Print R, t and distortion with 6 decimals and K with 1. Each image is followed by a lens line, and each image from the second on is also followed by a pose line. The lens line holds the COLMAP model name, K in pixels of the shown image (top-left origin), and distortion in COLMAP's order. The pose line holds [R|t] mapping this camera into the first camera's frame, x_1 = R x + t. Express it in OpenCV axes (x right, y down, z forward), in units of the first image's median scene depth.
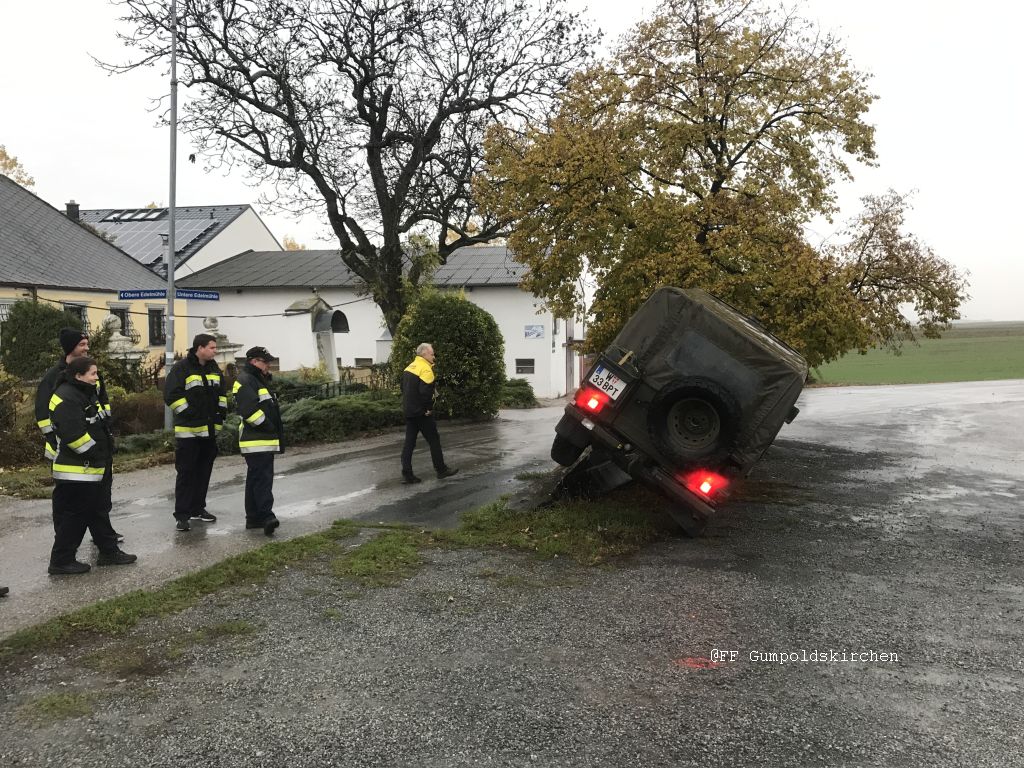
lens RADIAL K [[849.3, 0, 512.0], [0, 849.3, 384.0], [0, 0, 1]] dist [0.032141, -0.061151]
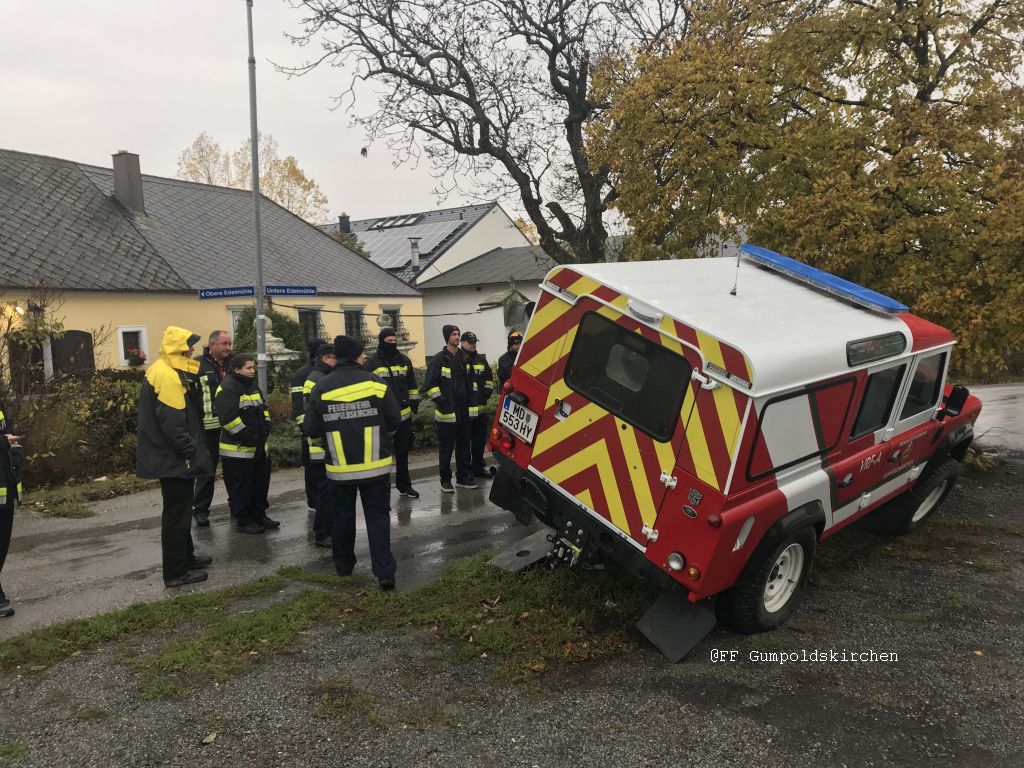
lens RADIAL K [[849.3, 0, 512.0], [0, 849.3, 384.0], [0, 0, 1]] dist [0.032141, -0.061151]
pose [[0.937632, -0.015406, -0.347287, 0.094833], [0.018125, 0.999825, 0.004584, -0.001606], [0.347155, -0.010593, 0.937748, 0.118698]]
